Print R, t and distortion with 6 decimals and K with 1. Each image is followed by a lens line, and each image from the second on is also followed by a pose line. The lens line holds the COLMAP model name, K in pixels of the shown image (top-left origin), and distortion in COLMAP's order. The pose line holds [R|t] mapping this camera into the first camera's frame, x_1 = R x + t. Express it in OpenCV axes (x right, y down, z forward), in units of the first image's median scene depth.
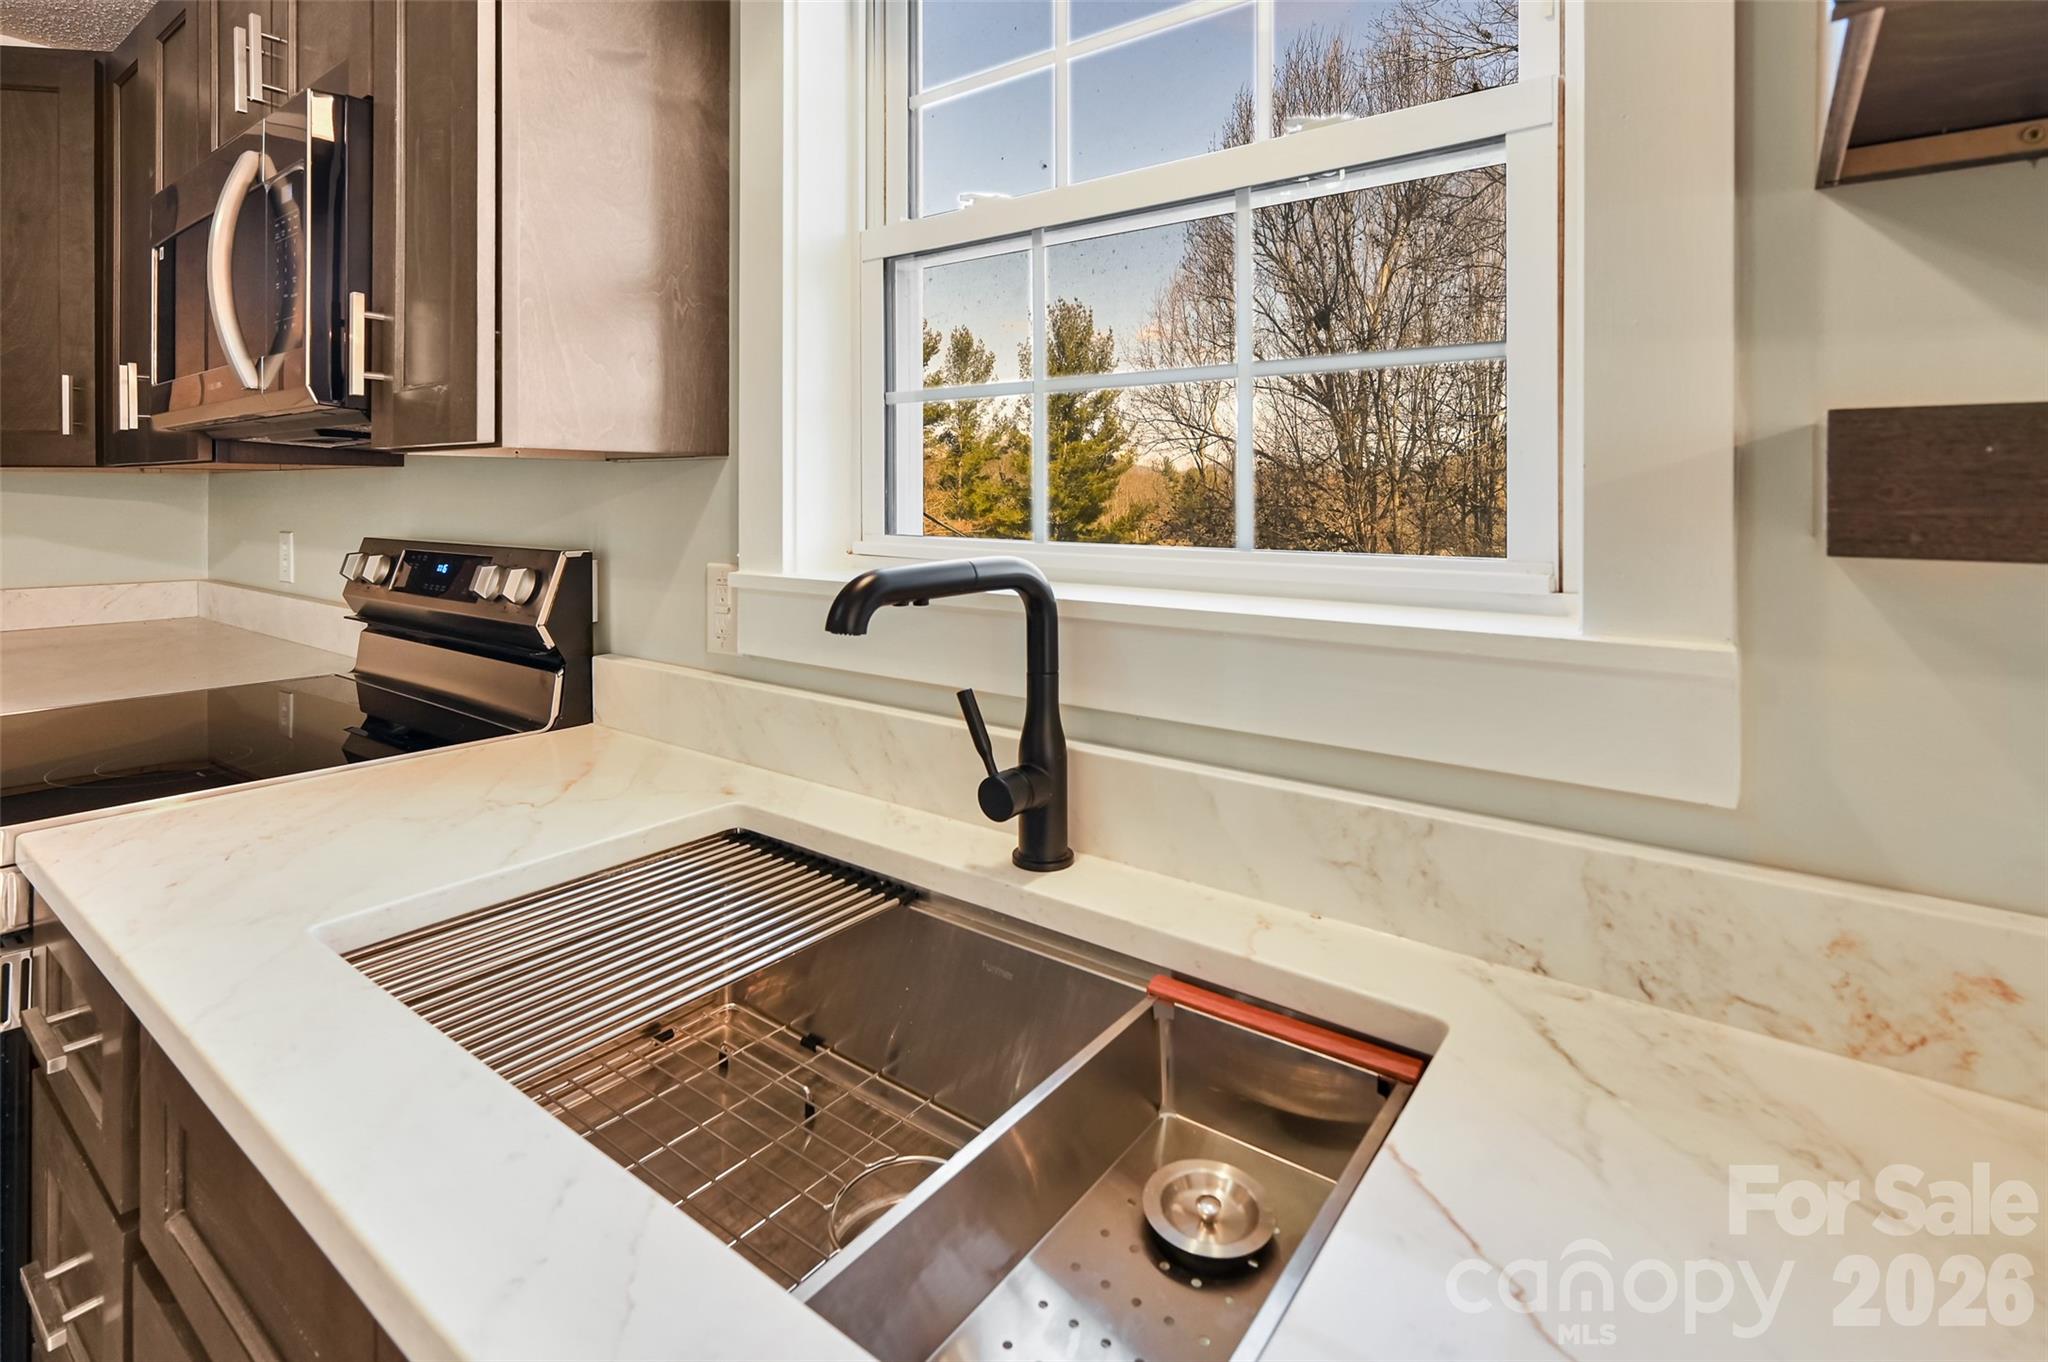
lens RADIAL K [[972.2, 0, 1029.6], [0, 972.2, 499.1], [0, 0, 1]] dist [0.001762, -0.000549]
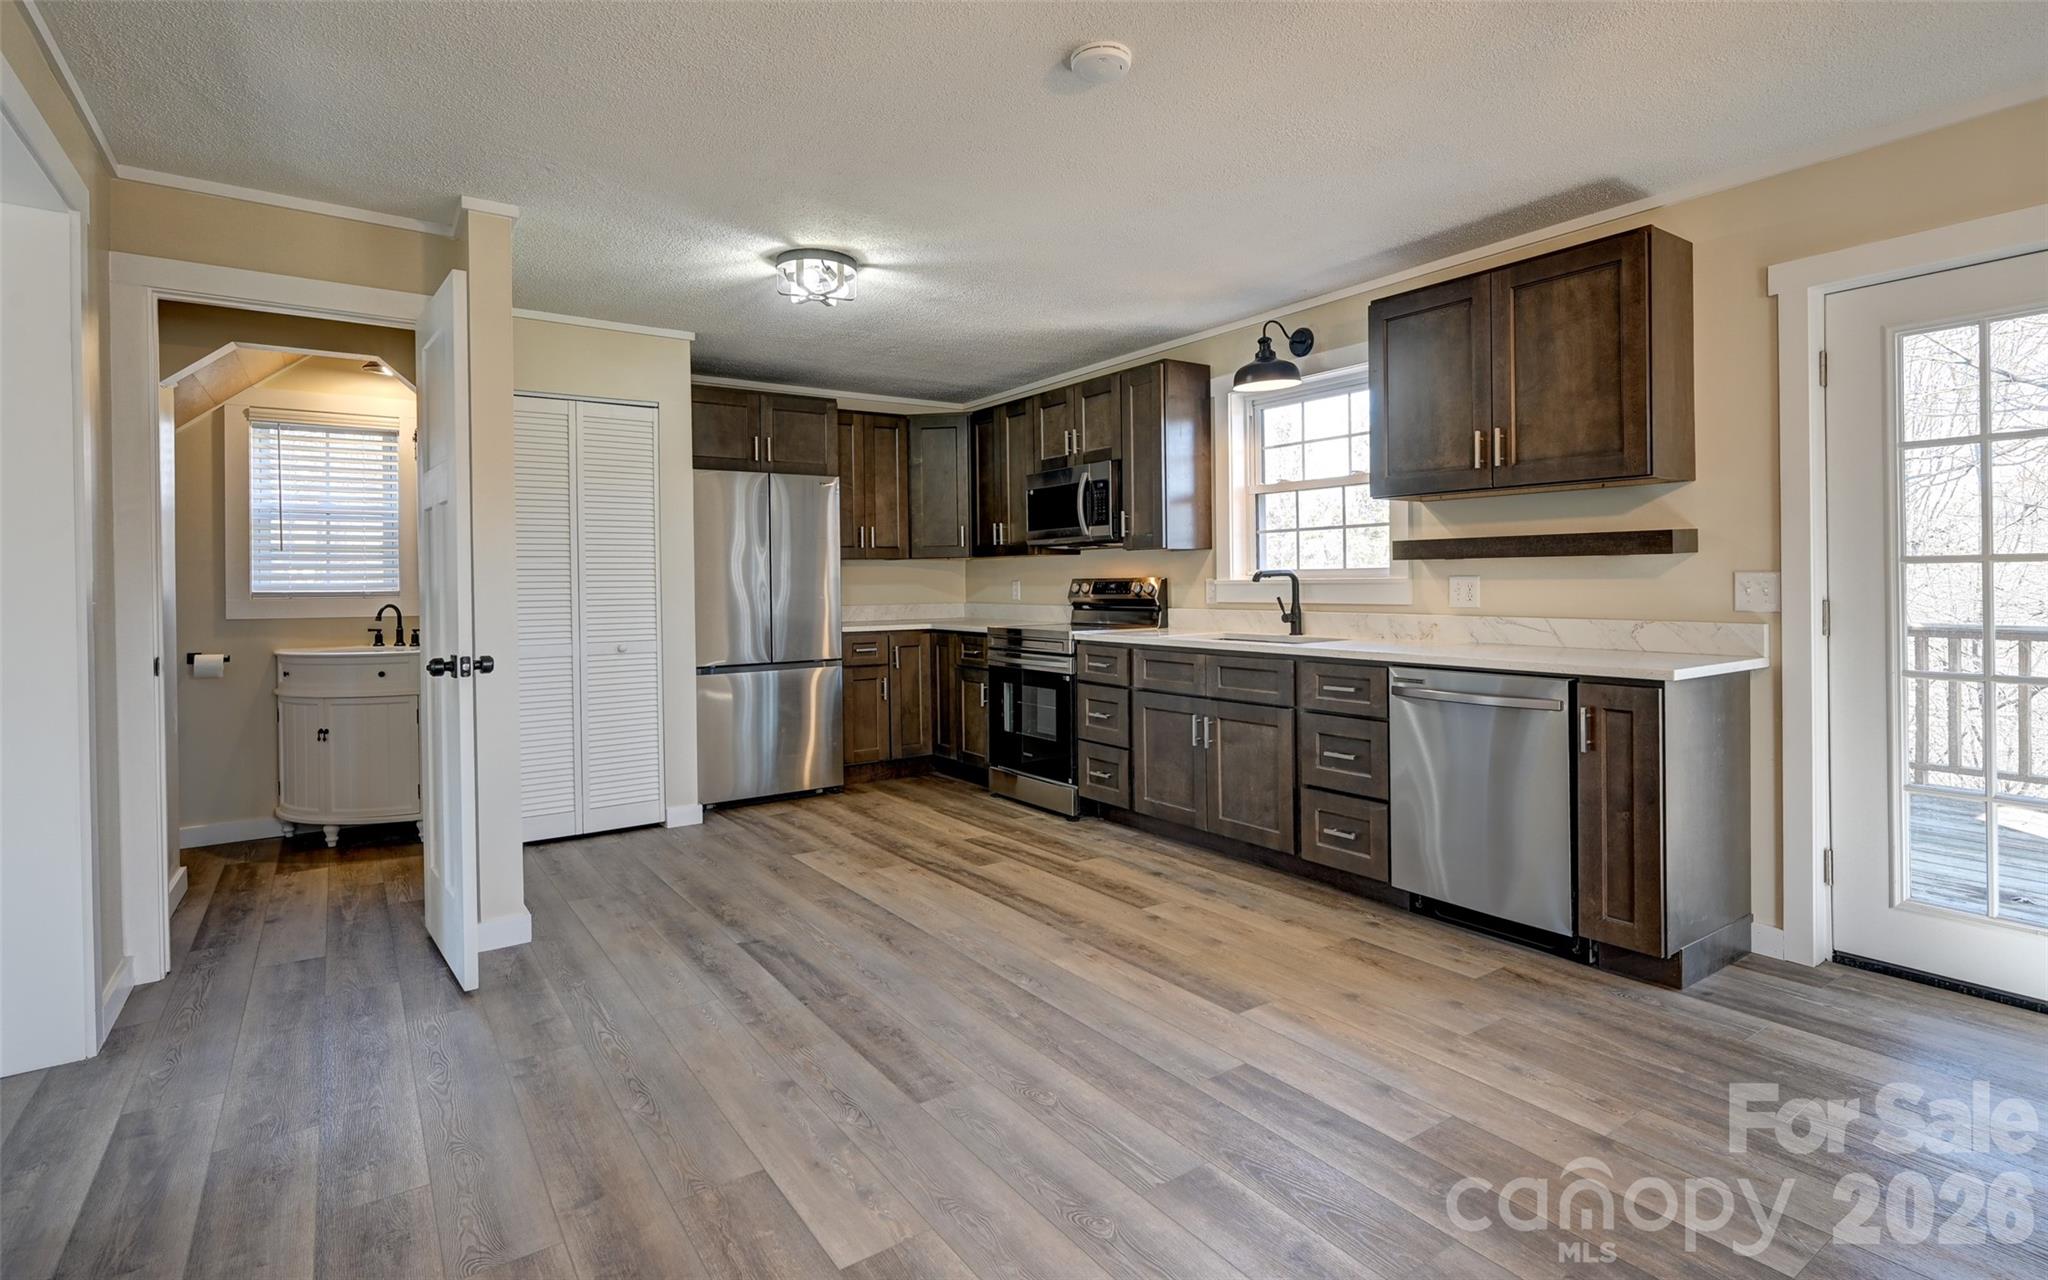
lens RADIAL K [[967.4, 0, 1016.0], [0, 967.4, 592.5], [0, 0, 1]] dist [-0.001393, 0.002183]
pose [[0.940524, -0.011033, -0.339549, 0.230025], [0.015661, 0.999818, 0.010891, 0.068209], [0.339367, -0.015561, 0.940525, -2.692850]]
